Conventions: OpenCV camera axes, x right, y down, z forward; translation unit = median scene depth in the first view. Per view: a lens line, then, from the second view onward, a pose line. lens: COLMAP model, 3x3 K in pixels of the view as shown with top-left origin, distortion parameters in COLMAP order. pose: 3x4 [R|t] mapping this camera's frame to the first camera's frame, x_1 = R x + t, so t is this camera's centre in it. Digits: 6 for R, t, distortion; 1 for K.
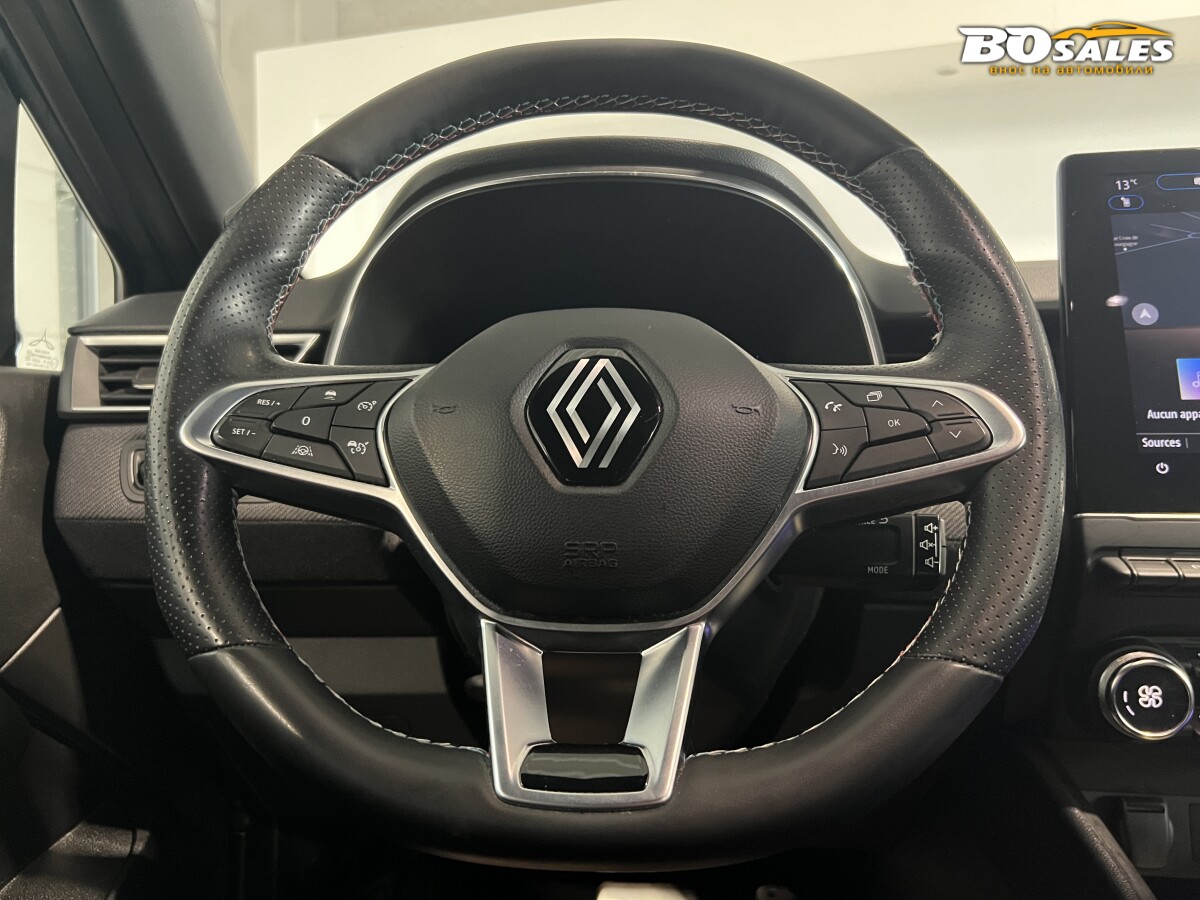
lens RADIAL K [[896.8, 0, 598.1], [0, 896.8, 456.0], [0, 0, 1]] dist [-0.001912, -0.003904]
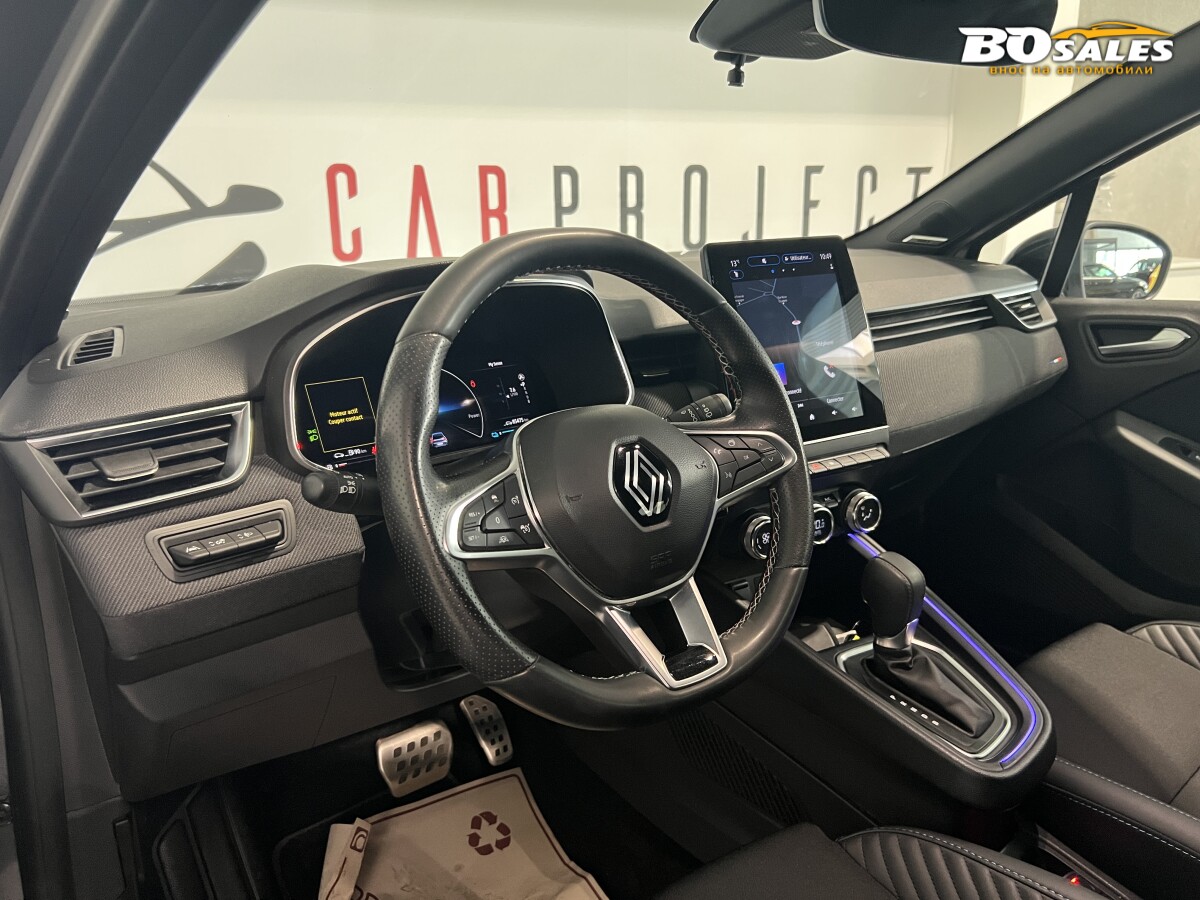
lens RADIAL K [[896.8, 0, 602.0], [0, 896.8, 446.5], [0, 0, 1]] dist [-0.001912, -0.003904]
pose [[0.742025, -0.179431, 0.645913, -1.227294], [0.039666, 0.973577, 0.224885, -0.532277], [-0.669197, -0.141250, 0.729536, -0.267372]]
